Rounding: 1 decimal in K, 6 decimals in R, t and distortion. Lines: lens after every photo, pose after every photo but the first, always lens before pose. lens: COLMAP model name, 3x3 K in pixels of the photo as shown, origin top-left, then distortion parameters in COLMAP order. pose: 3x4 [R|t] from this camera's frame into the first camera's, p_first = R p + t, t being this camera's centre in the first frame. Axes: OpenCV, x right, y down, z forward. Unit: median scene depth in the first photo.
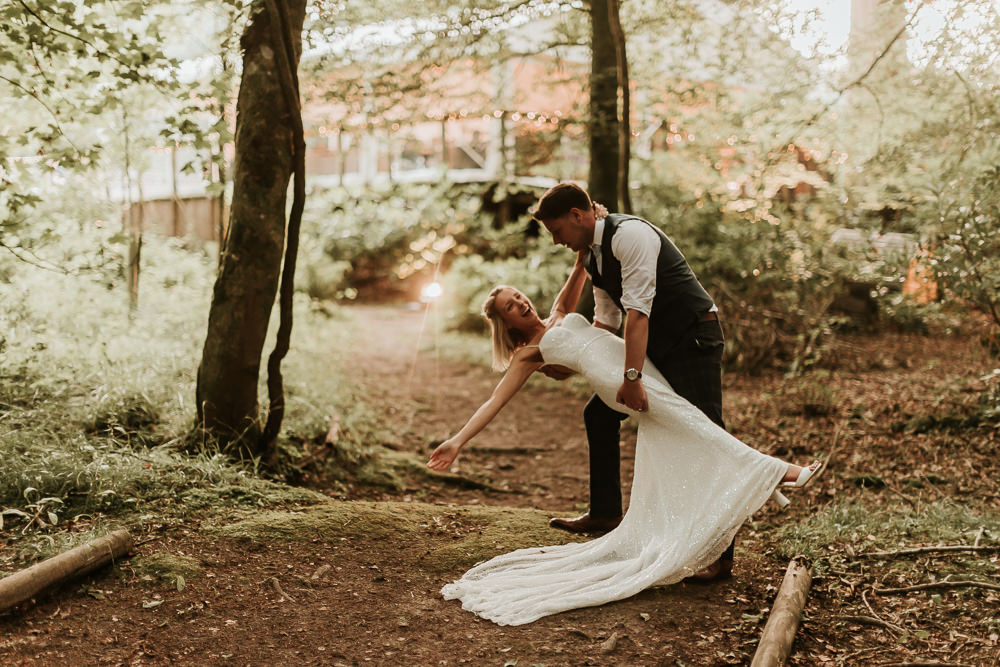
lens RADIAL K [[1488.1, 0, 500.0], [0, 1488.1, 333.5], [0, 0, 1]] dist [0.058053, -0.125358]
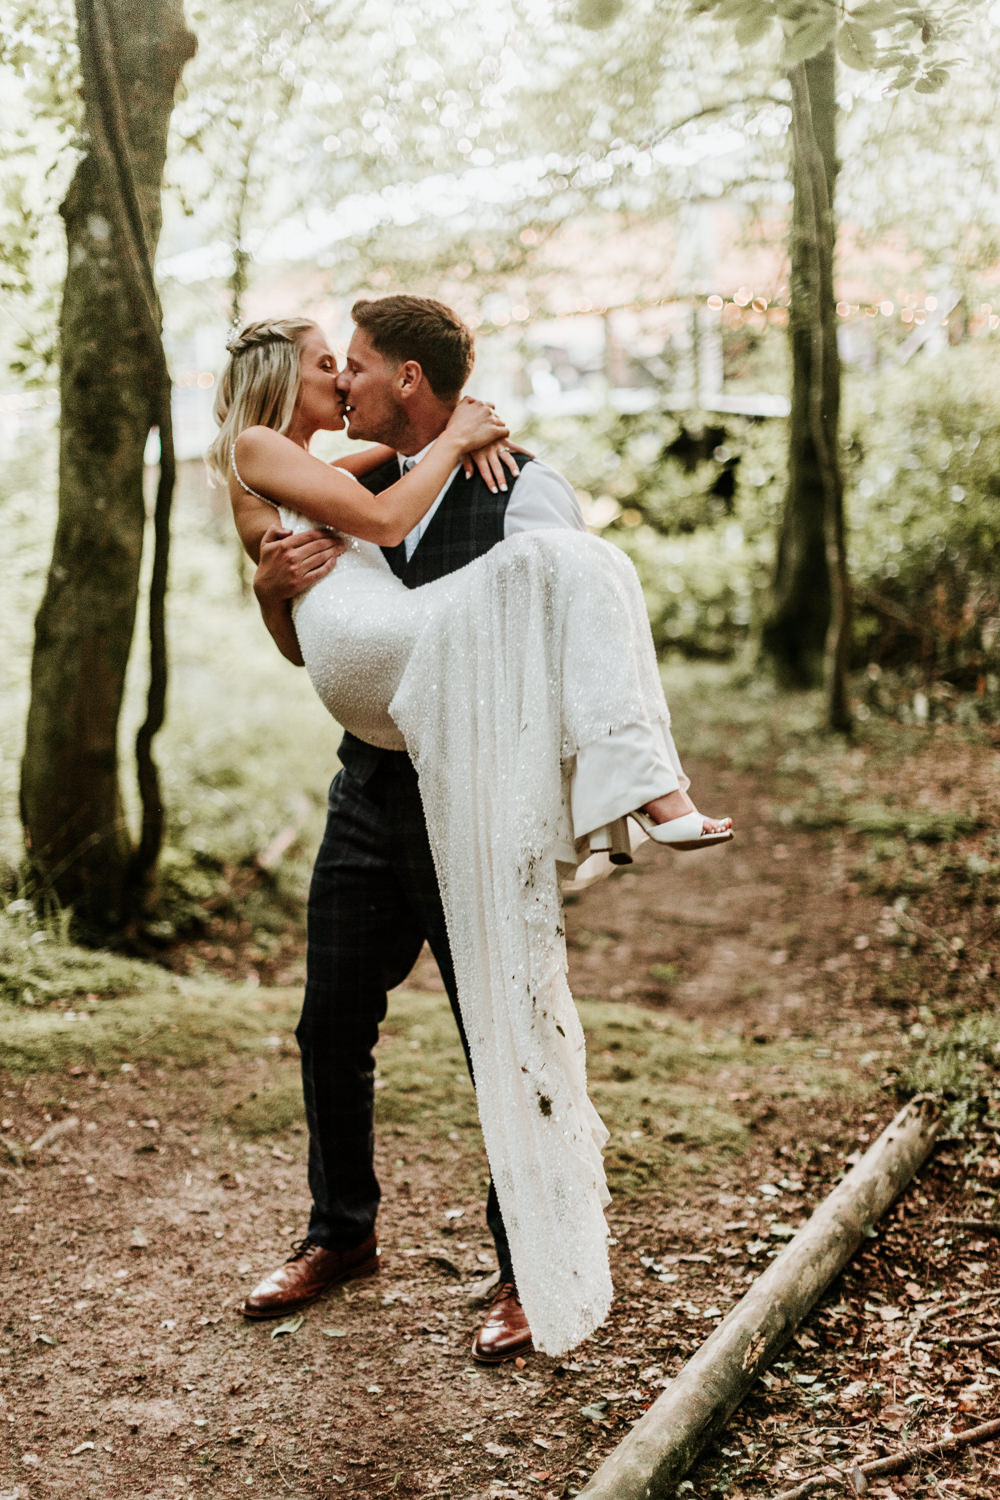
lens RADIAL K [[2232.2, 0, 500.0], [0, 2232.2, 750.0], [0, 0, 1]] dist [0.058053, -0.125358]
pose [[0.989321, -0.022543, -0.144002, 0.113240], [0.029980, 0.998315, 0.049686, -0.016884], [0.142639, -0.053473, 0.988329, 0.110003]]
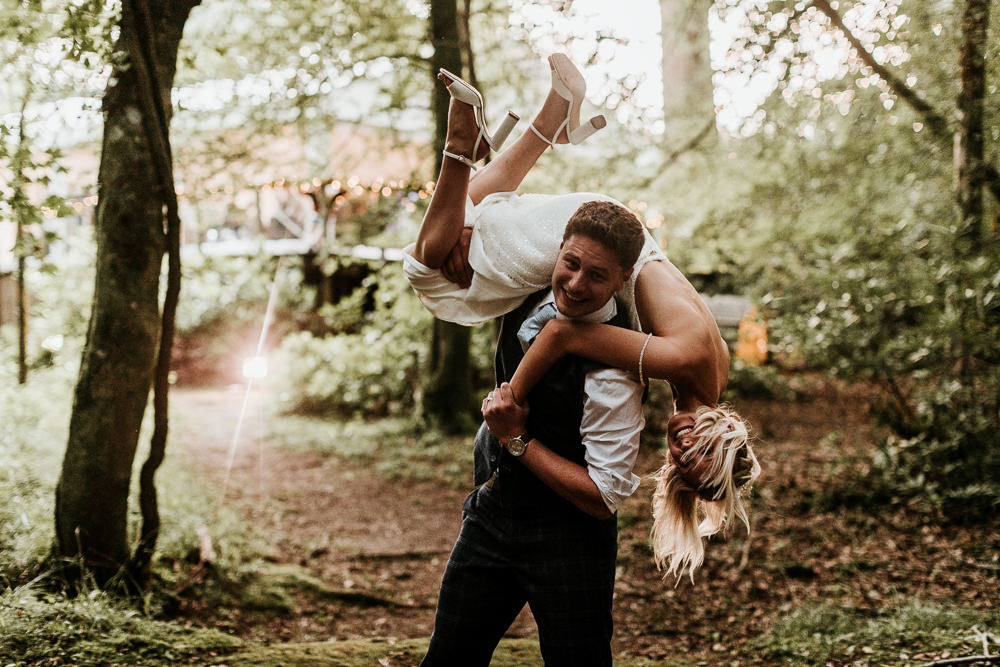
lens RADIAL K [[1488.1, 0, 500.0], [0, 1488.1, 333.5], [0, 0, 1]] dist [0.058053, -0.125358]
pose [[0.987737, -0.029535, 0.153305, -0.073839], [0.036144, 0.998526, -0.040500, -0.017624], [-0.151883, 0.045545, 0.987349, 0.107532]]
